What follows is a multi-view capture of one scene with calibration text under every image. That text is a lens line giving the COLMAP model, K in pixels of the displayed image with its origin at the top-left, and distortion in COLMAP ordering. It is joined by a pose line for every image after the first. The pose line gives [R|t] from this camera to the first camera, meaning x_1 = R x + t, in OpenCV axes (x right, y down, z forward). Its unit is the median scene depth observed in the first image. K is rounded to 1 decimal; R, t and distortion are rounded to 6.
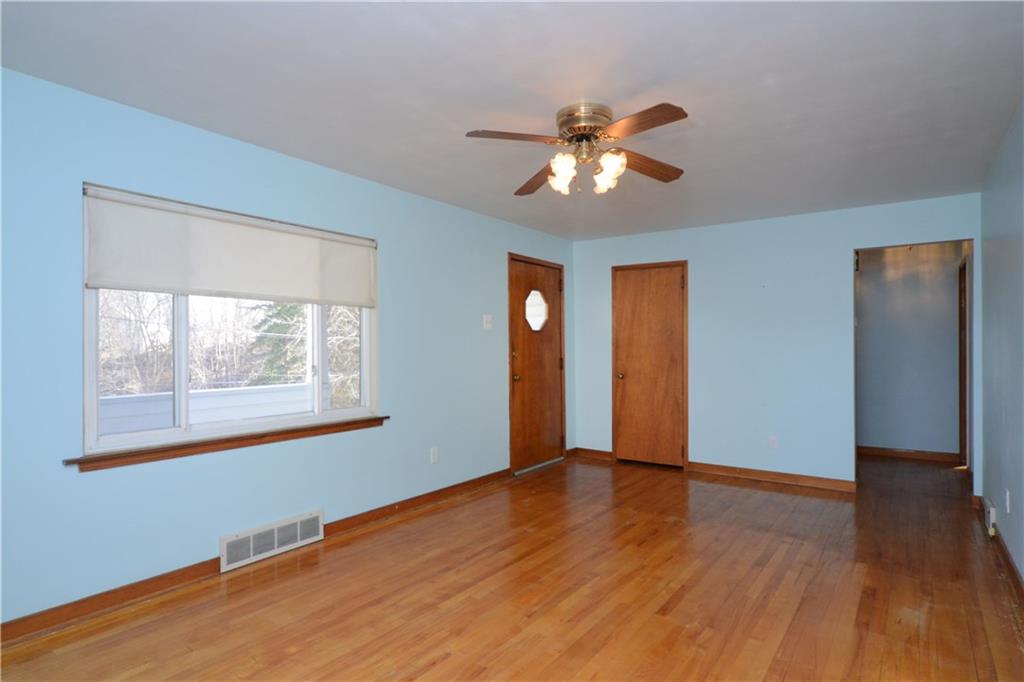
lens RADIAL K [[564.4, 0, 507.9], [0, 564.4, 339.4], [0, 0, 1]] dist [-0.010675, 0.008011]
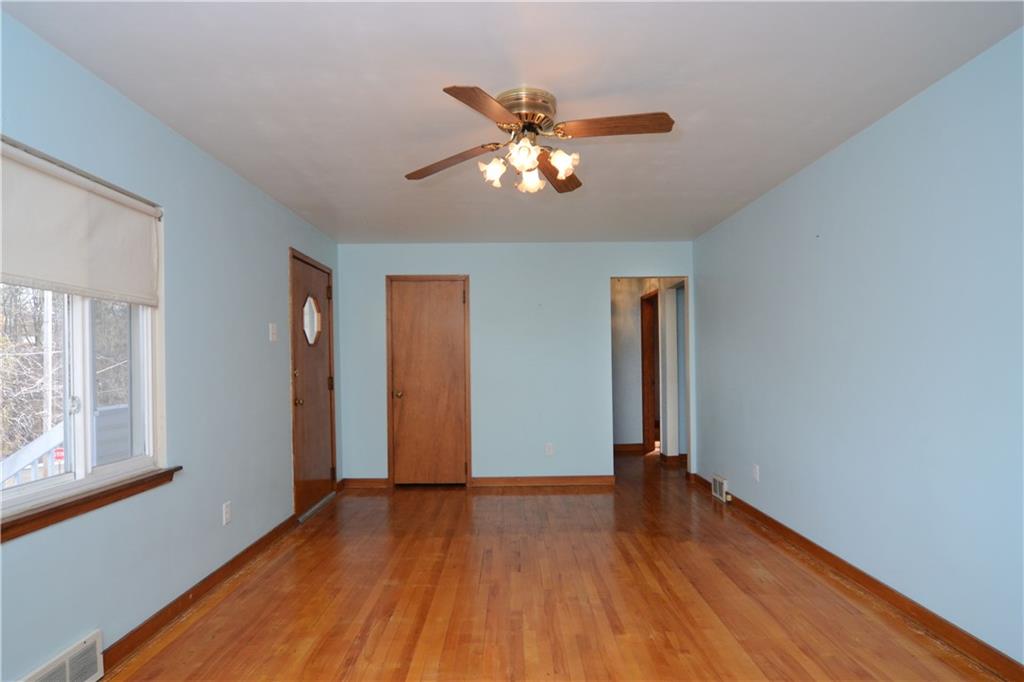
lens RADIAL K [[564.4, 0, 516.7], [0, 564.4, 354.5], [0, 0, 1]] dist [-0.010675, 0.008011]
pose [[0.797838, -0.001602, 0.602869, -0.294436], [0.004479, 0.999985, -0.003269, 0.004489], [-0.602855, 0.005308, 0.797833, 0.209012]]
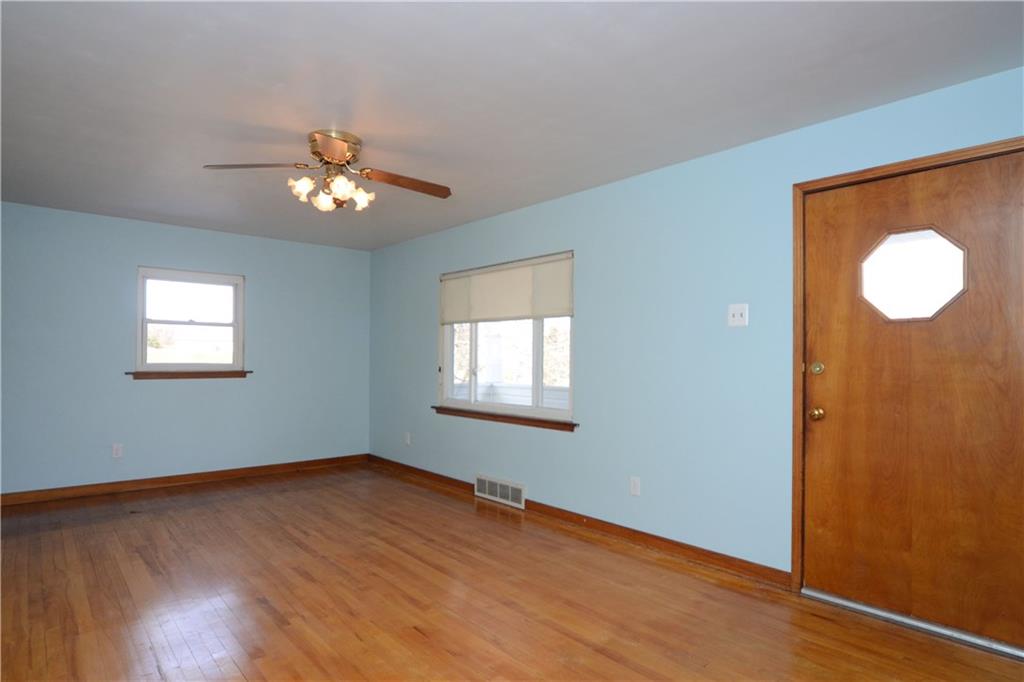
lens RADIAL K [[564.4, 0, 500.3], [0, 564.4, 350.9], [0, 0, 1]] dist [-0.010675, 0.008011]
pose [[-0.234854, -0.005555, -0.972015, 0.783329], [0.008584, 0.999933, -0.007789, 0.014279], [0.971993, -0.010173, -0.234790, 1.098274]]
